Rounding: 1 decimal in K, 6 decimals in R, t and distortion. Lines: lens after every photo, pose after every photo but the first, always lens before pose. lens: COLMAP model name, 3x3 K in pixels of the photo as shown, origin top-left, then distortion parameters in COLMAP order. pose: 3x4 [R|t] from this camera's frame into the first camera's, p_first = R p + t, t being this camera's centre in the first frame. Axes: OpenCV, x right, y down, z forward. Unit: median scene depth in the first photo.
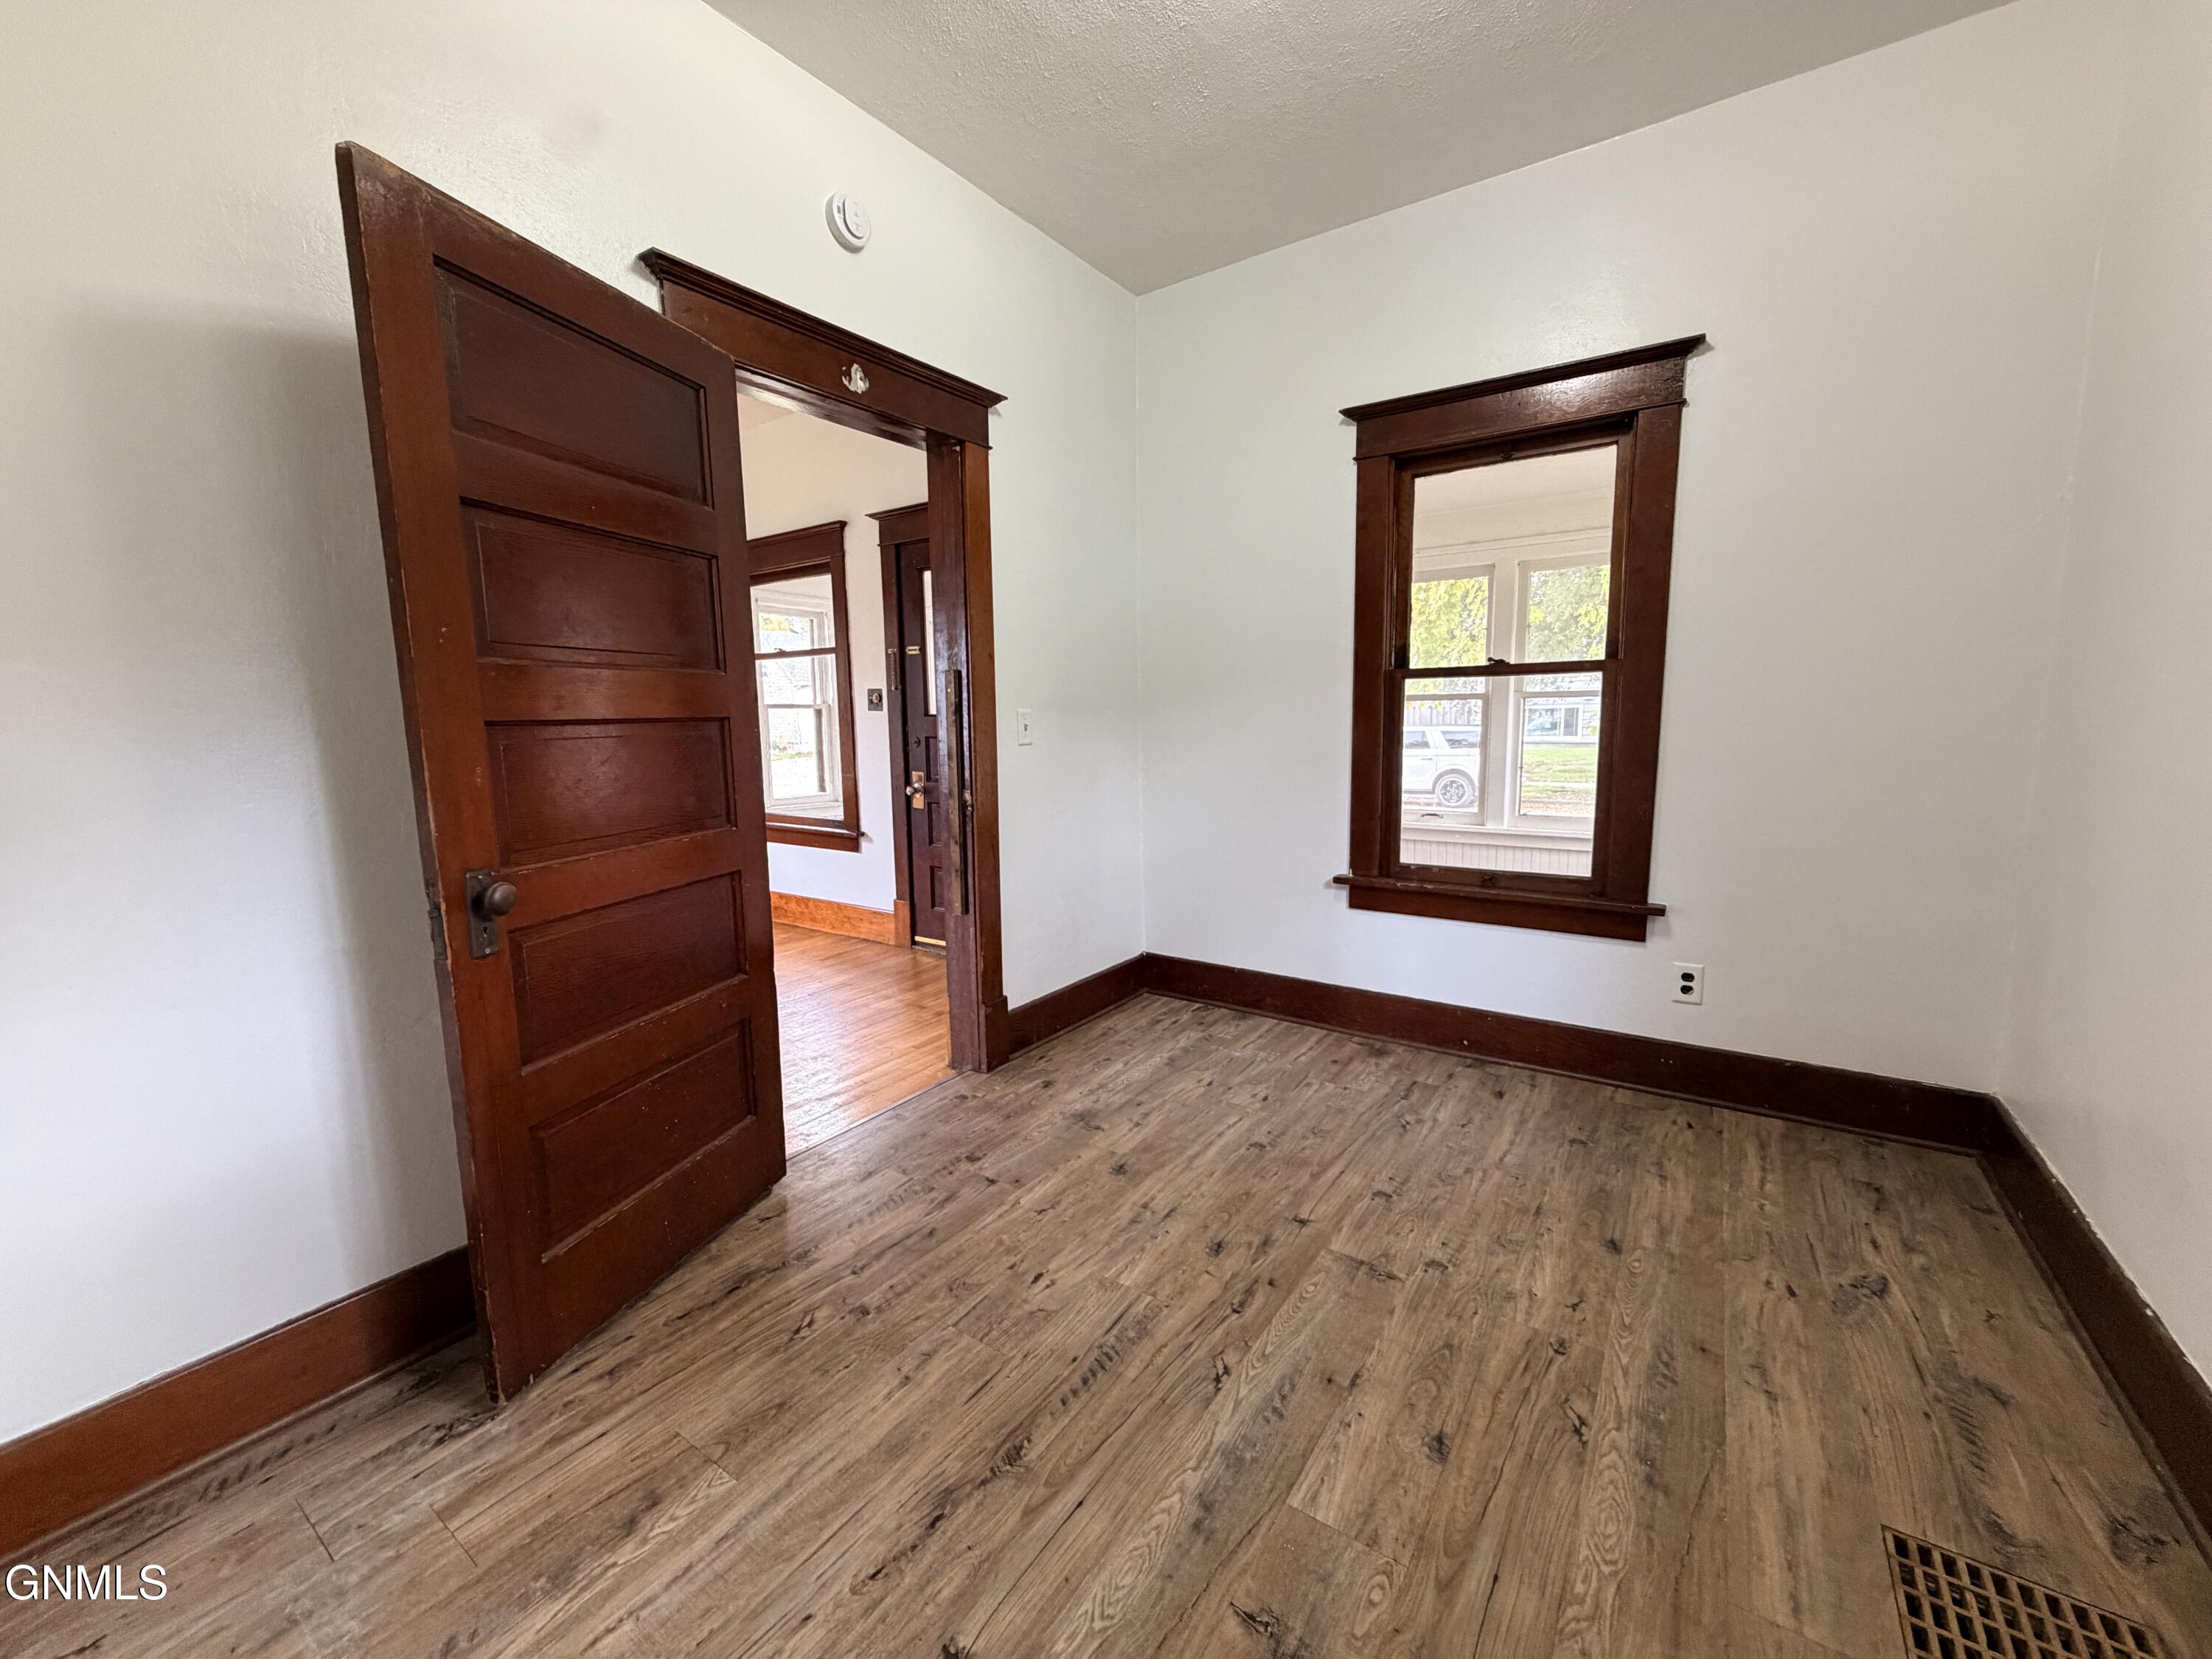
lens RADIAL K [[876.6, 0, 1098.5], [0, 876.6, 834.4], [0, 0, 1]] dist [0.000597, -0.000088]
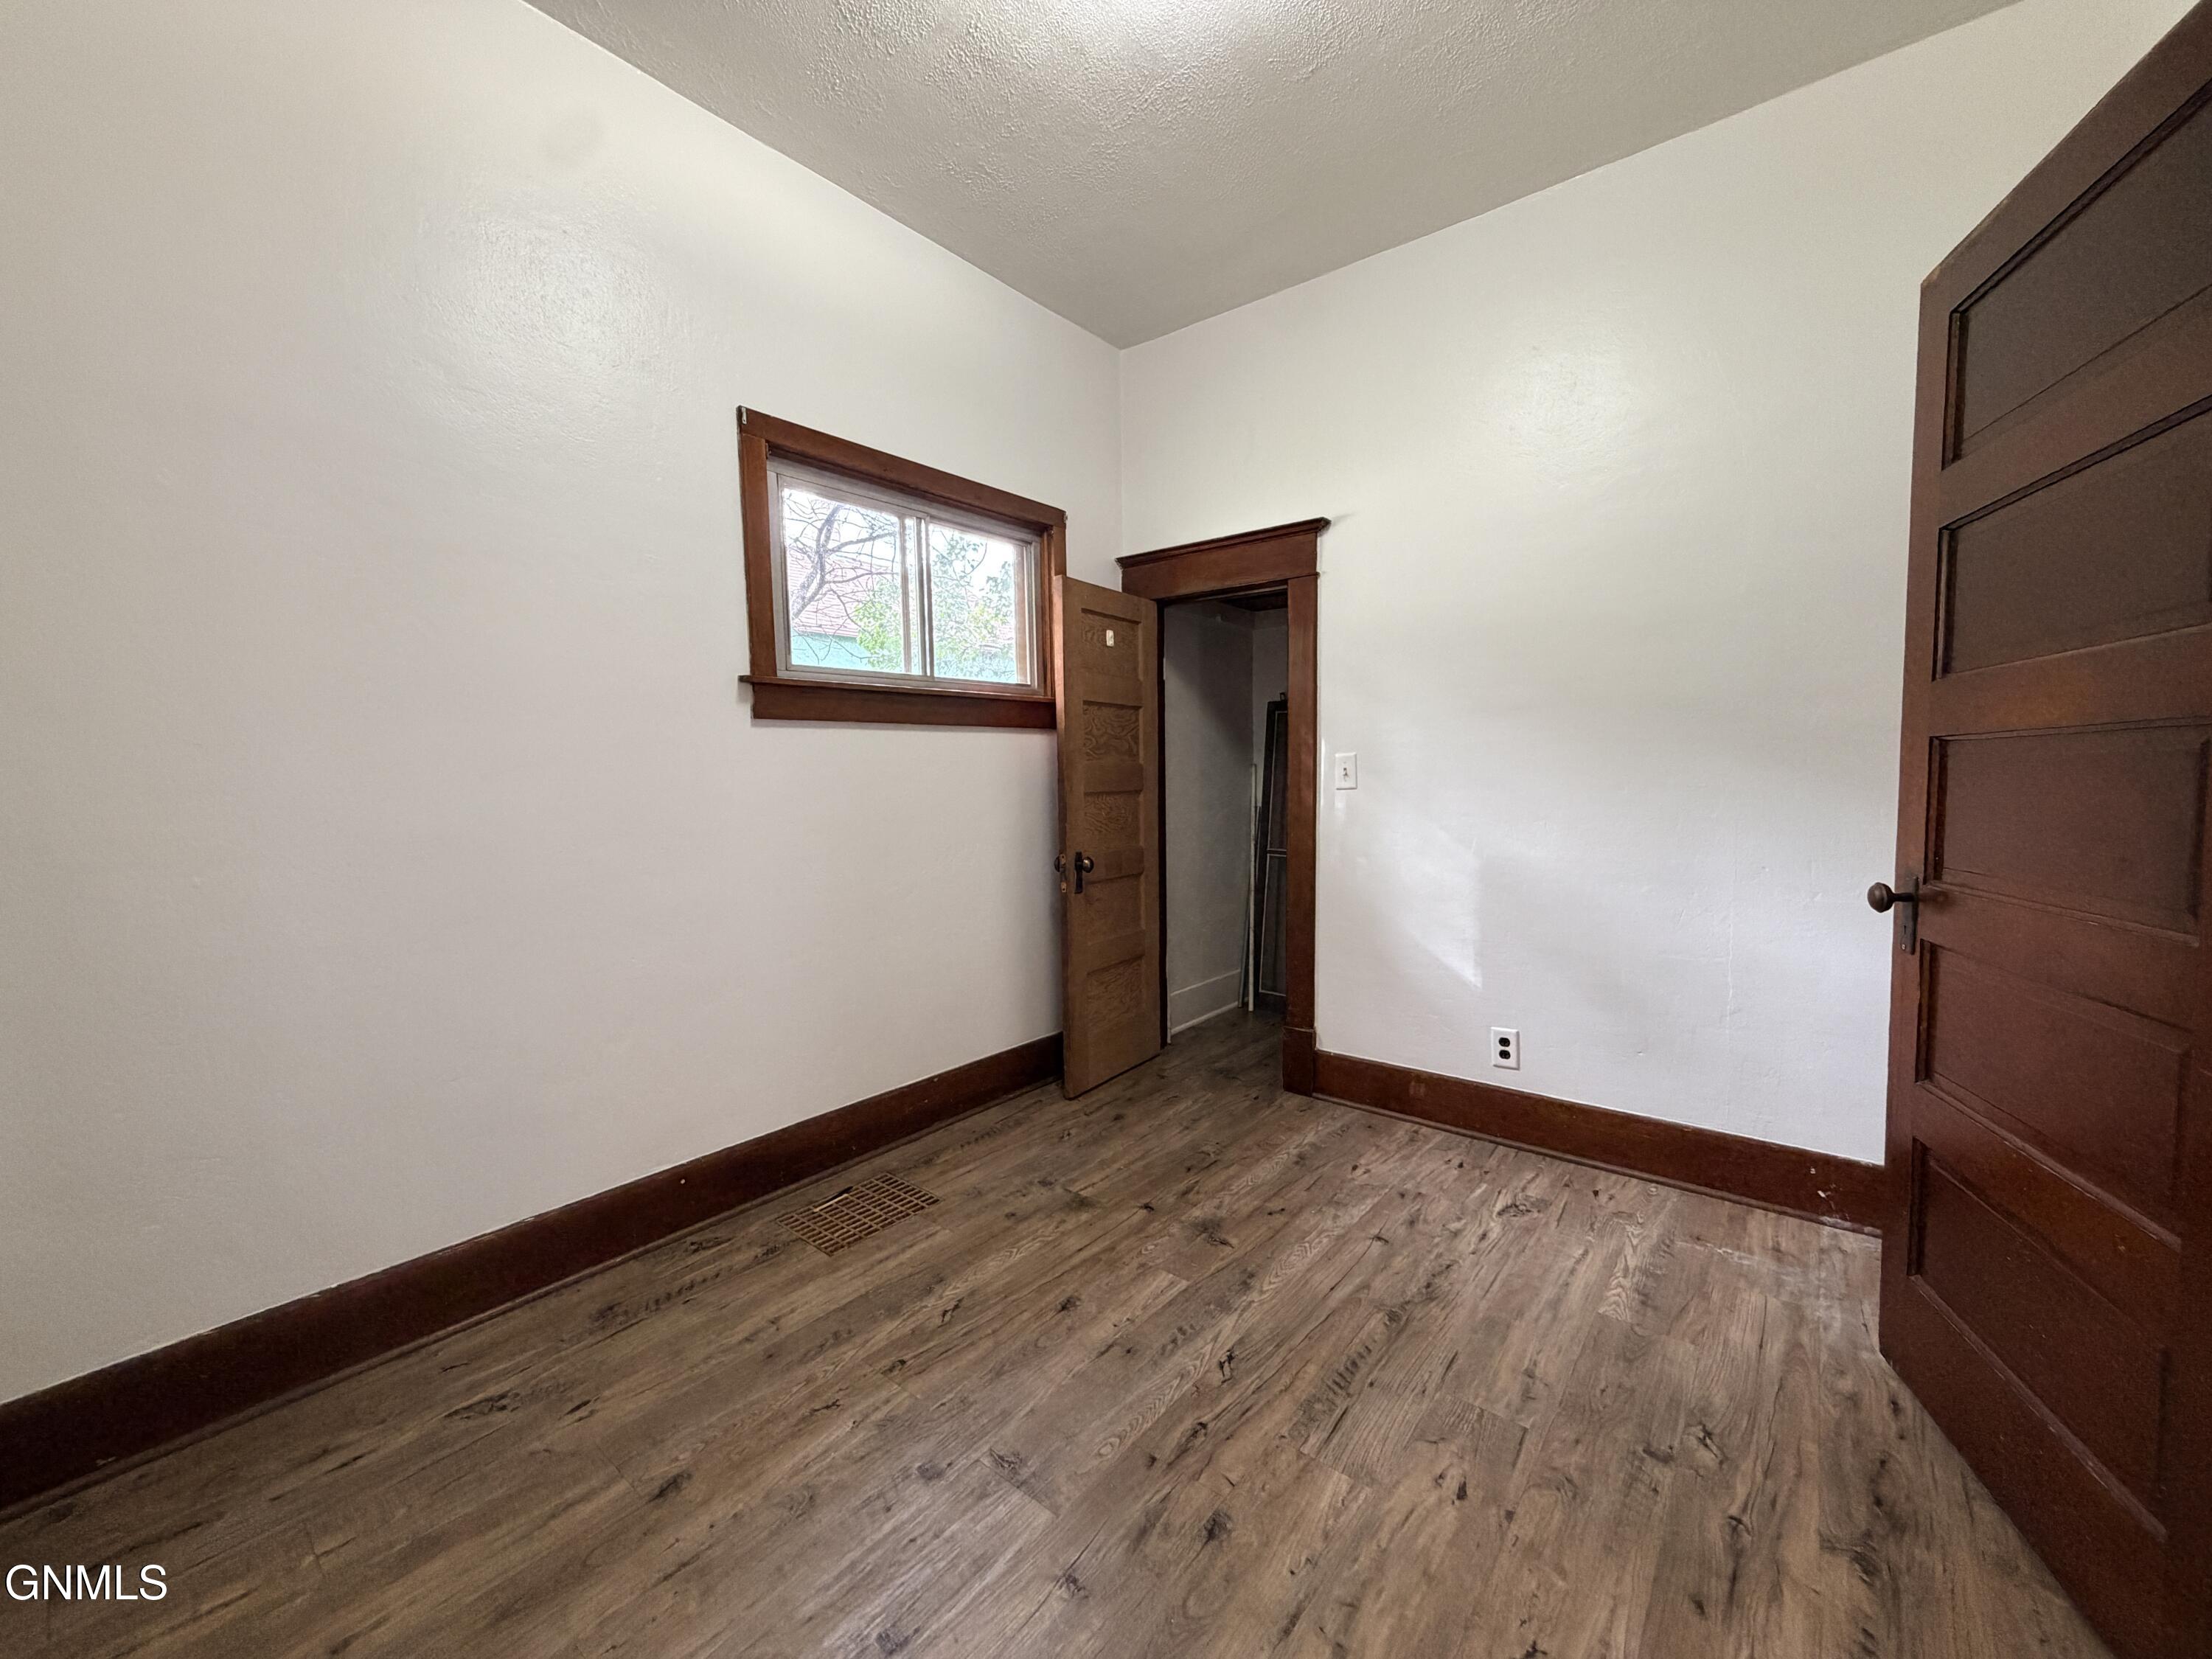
lens RADIAL K [[876.6, 0, 1098.5], [0, 876.6, 834.4], [0, 0, 1]] dist [0.000597, -0.000088]
pose [[-0.996682, 0.023227, 0.078015, 0.193781], [0.038318, 0.979471, 0.197912, -0.232193], [-0.071817, 0.200245, -0.977110, 1.894362]]
